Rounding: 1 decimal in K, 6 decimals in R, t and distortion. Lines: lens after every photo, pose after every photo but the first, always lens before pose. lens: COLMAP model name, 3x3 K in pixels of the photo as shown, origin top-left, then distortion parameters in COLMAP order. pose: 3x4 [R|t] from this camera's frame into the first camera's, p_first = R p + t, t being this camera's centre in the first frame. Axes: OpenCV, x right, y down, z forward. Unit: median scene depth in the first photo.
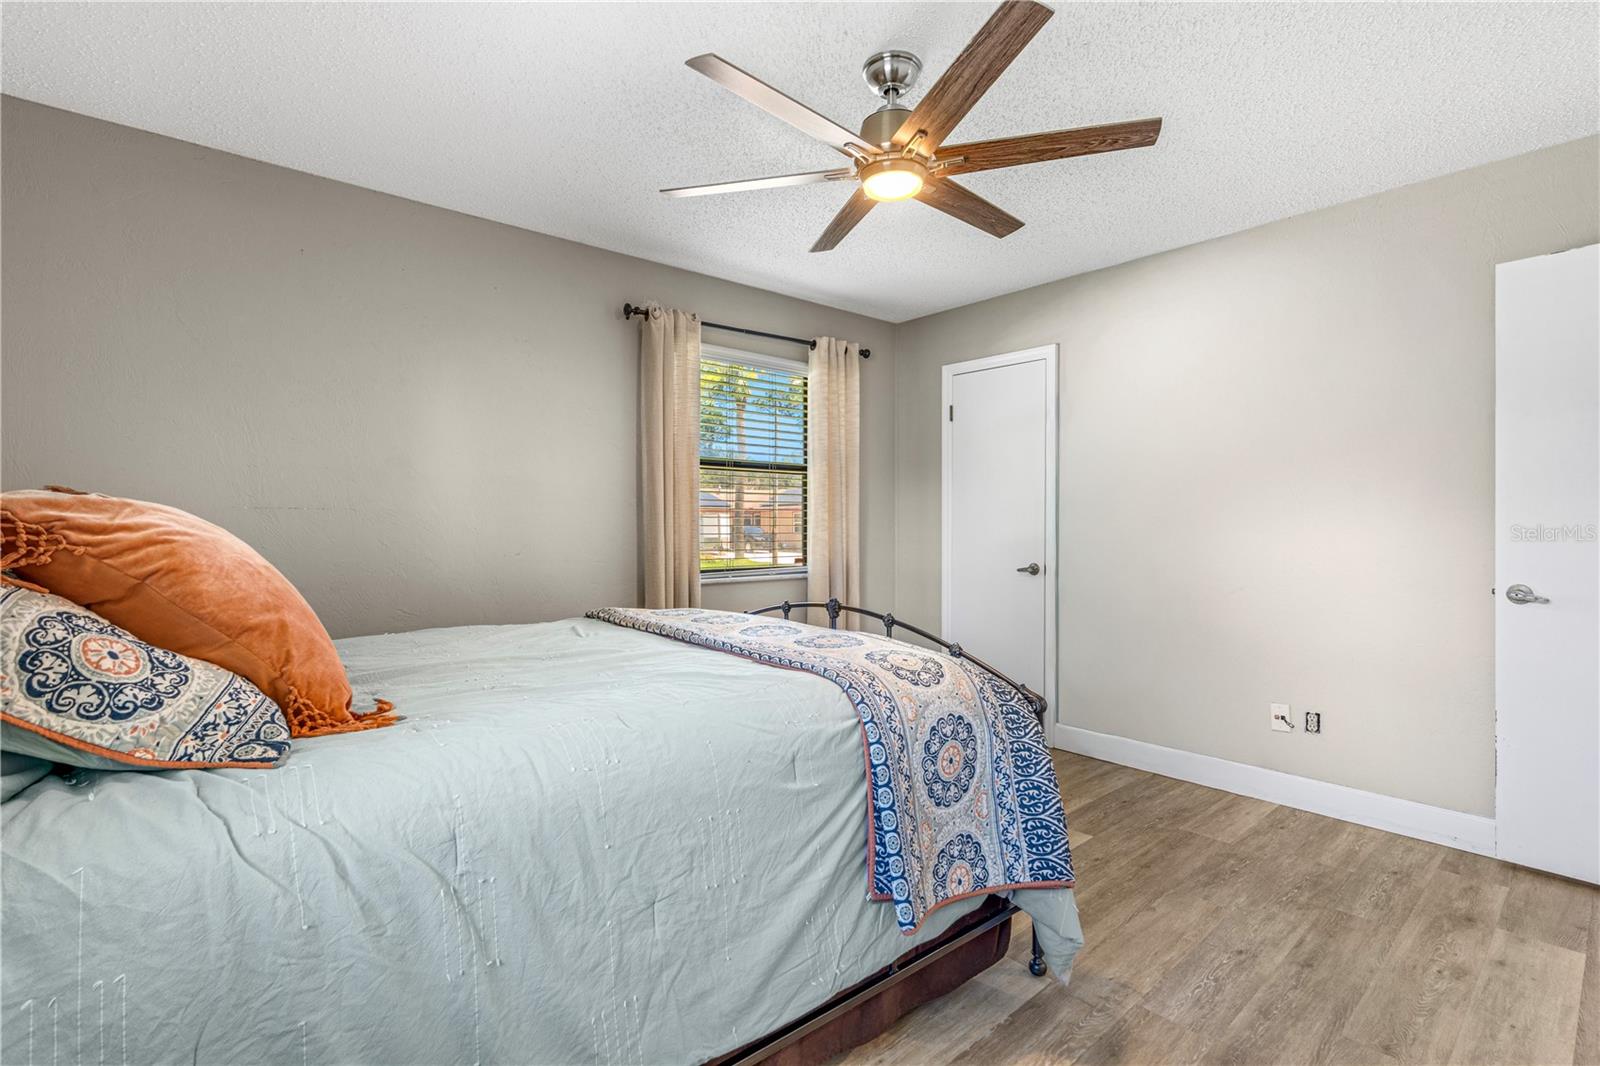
lens RADIAL K [[724.9, 0, 803.9], [0, 724.9, 526.8], [0, 0, 1]] dist [-0.010294, 0.005604]
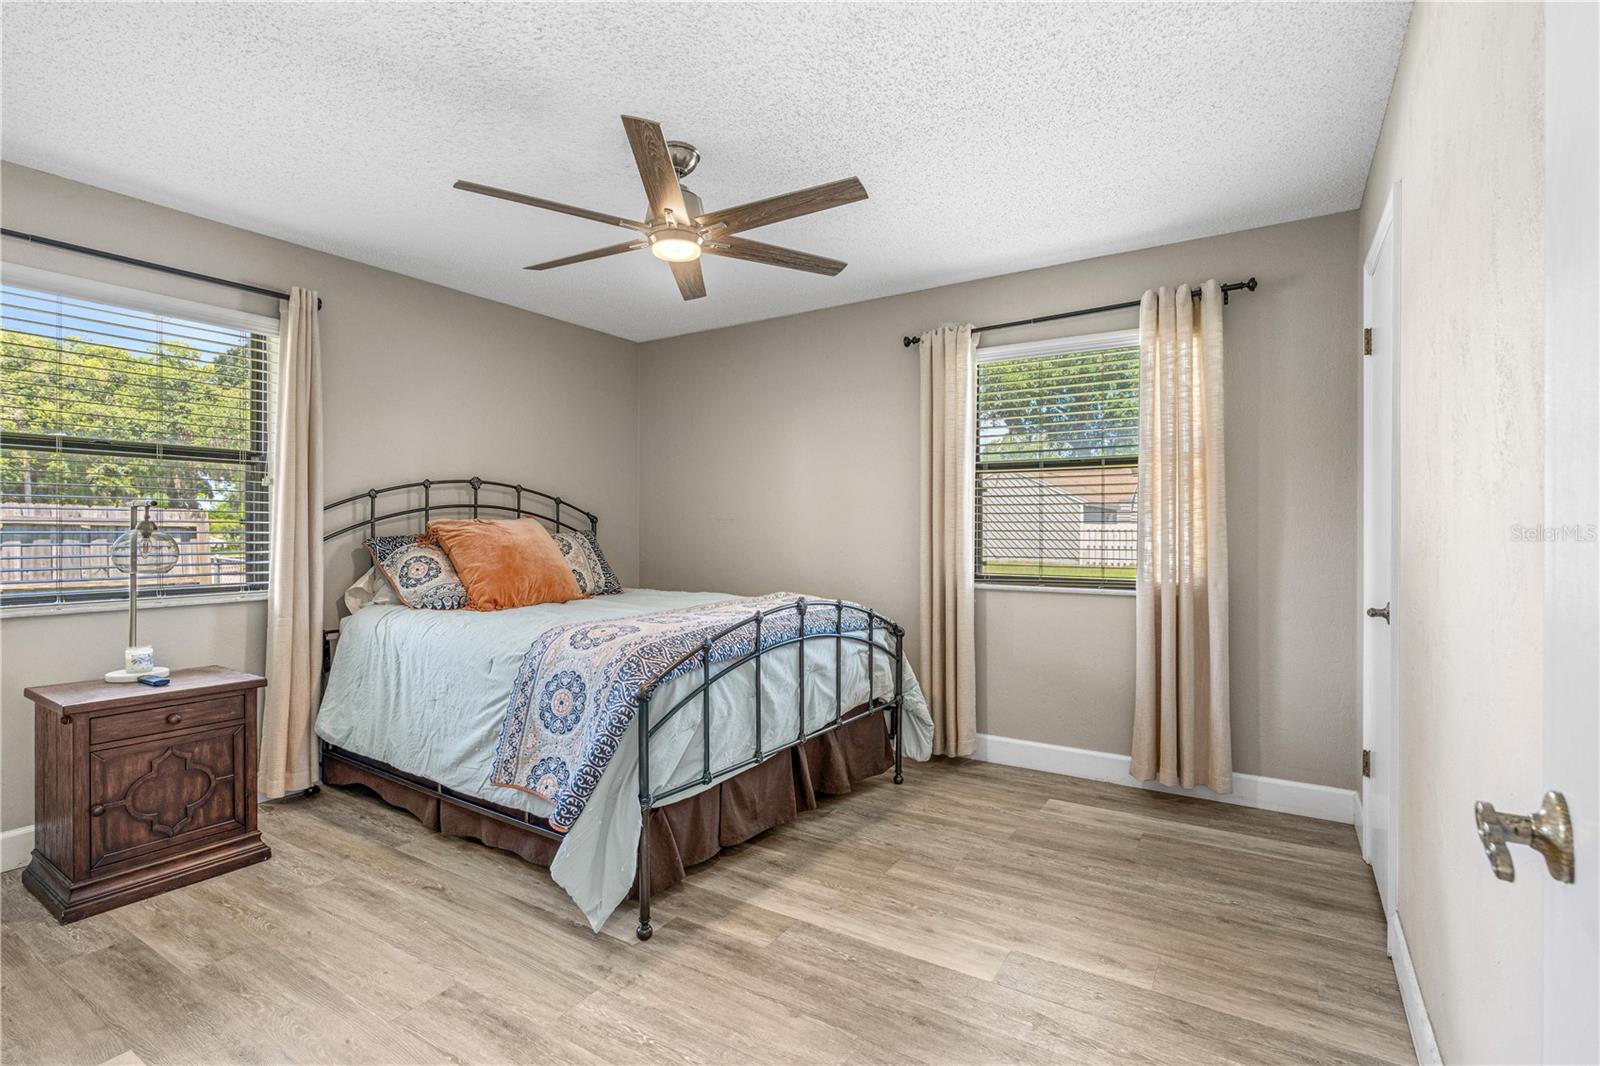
lens RADIAL K [[724.9, 0, 807.5], [0, 724.9, 534.0], [0, 0, 1]] dist [-0.010294, 0.005604]
pose [[0.297182, -0.001388, -0.954820, 1.611554], [0.003058, 0.999995, -0.000501, 0.006027], [0.954816, -0.002771, 0.297185, 1.014448]]
